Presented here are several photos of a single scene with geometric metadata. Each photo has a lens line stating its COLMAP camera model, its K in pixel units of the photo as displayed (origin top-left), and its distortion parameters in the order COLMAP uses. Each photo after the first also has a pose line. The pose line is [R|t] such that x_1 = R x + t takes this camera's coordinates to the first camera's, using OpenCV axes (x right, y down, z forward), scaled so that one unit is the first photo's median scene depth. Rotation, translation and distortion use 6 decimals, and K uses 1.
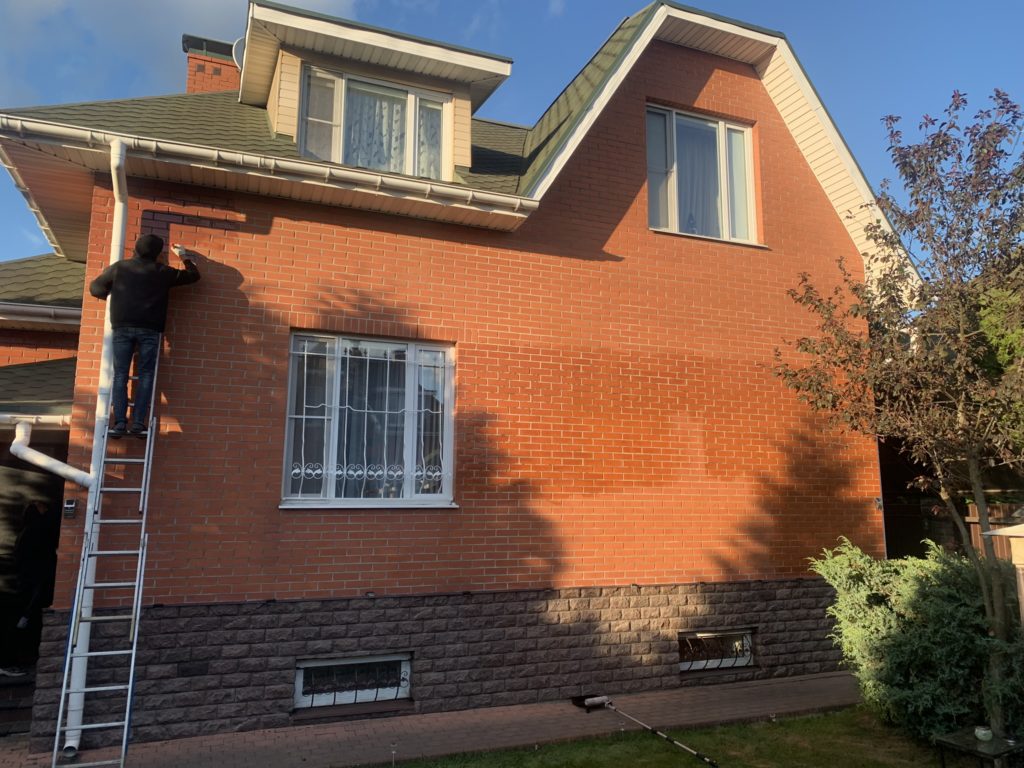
lens RADIAL K [[772.6, 0, 516.9], [0, 772.6, 385.2], [0, 0, 1]] dist [0.018780, -0.009421]
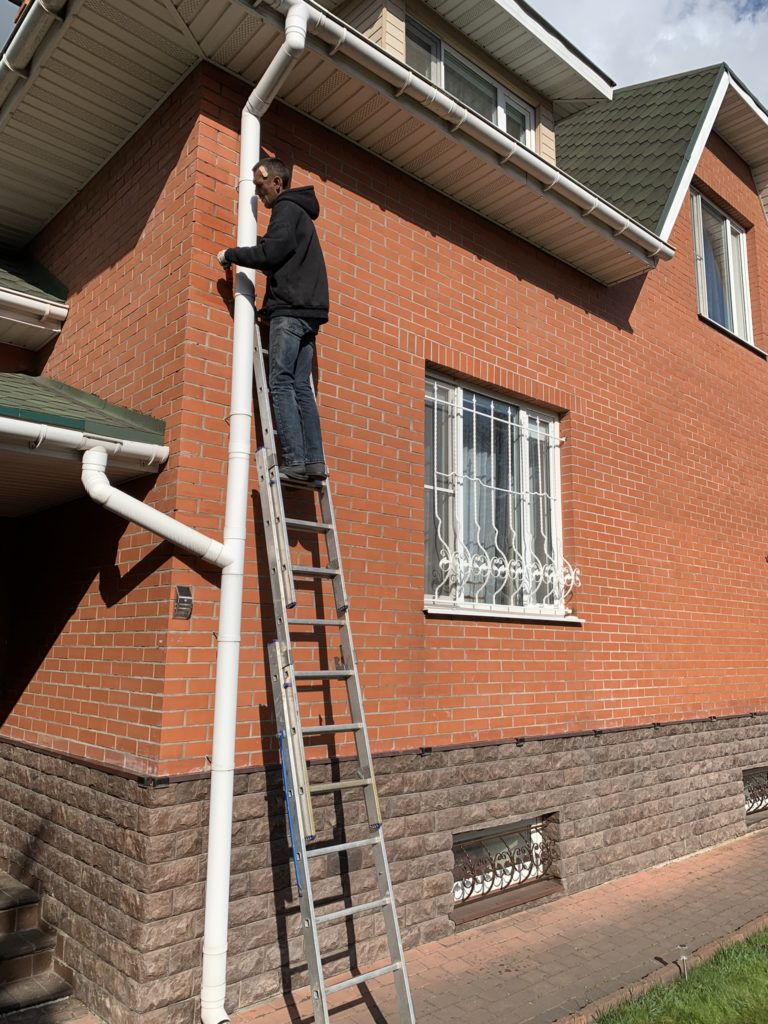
lens RADIAL K [[772.6, 0, 383.8], [0, 772.6, 514.2], [0, 0, 1]] dist [0.018780, -0.009421]
pose [[0.938789, 0.066034, 0.338105, -0.566208], [-0.061859, 0.997817, -0.023118, 0.085985], [-0.338893, 0.000788, 0.940825, 0.357078]]
